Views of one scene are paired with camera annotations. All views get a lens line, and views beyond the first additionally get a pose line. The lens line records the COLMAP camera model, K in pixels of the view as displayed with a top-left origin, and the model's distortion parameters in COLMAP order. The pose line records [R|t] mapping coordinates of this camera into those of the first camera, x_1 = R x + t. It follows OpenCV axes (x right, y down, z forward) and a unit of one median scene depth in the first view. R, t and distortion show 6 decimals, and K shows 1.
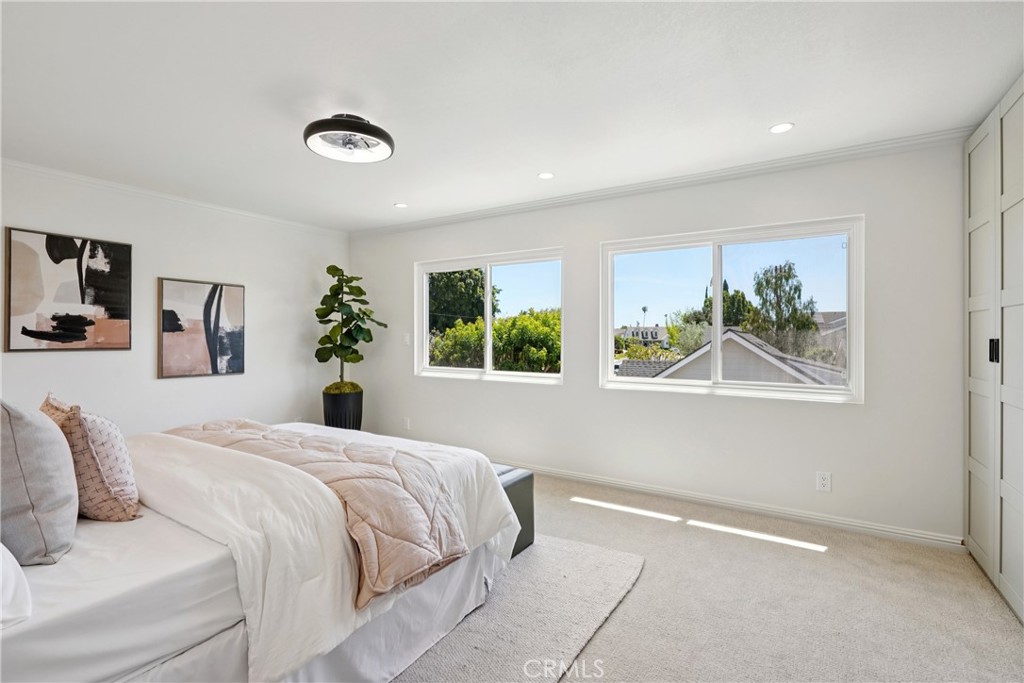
lens RADIAL K [[467.4, 0, 512.5], [0, 467.4, 334.9], [0, 0, 1]] dist [-0.003155, -0.001155]
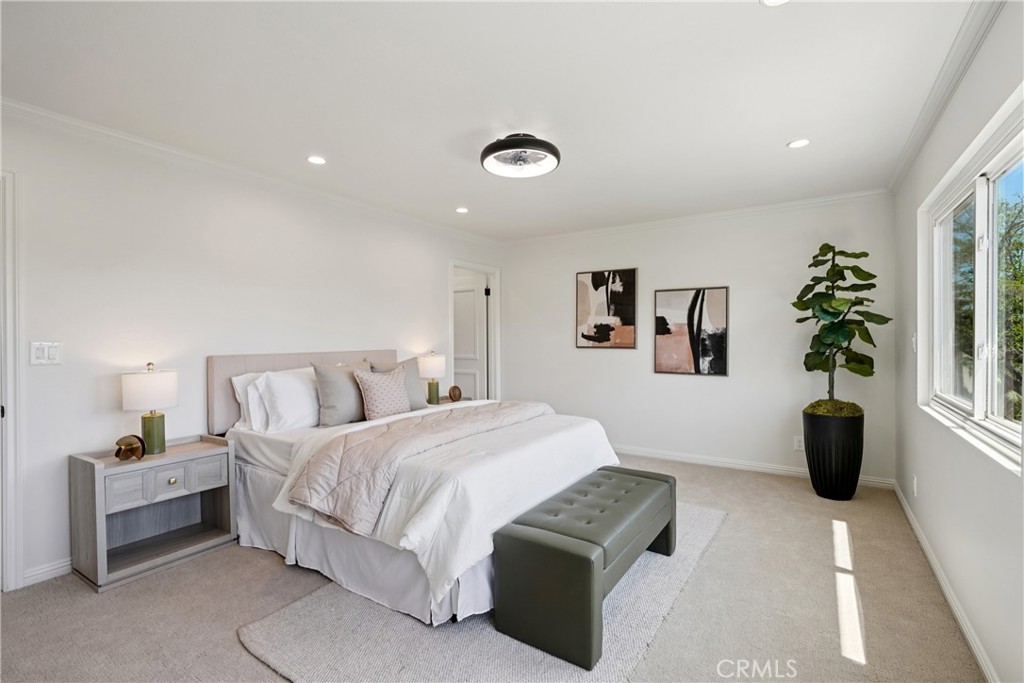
lens RADIAL K [[467.4, 0, 512.5], [0, 467.4, 334.9], [0, 0, 1]] dist [-0.003155, -0.001155]
pose [[-0.010209, -0.009418, -0.999904, 0.470950], [0.005164, 0.999942, -0.009471, 0.003661], [0.999935, -0.005260, -0.010160, 0.637642]]
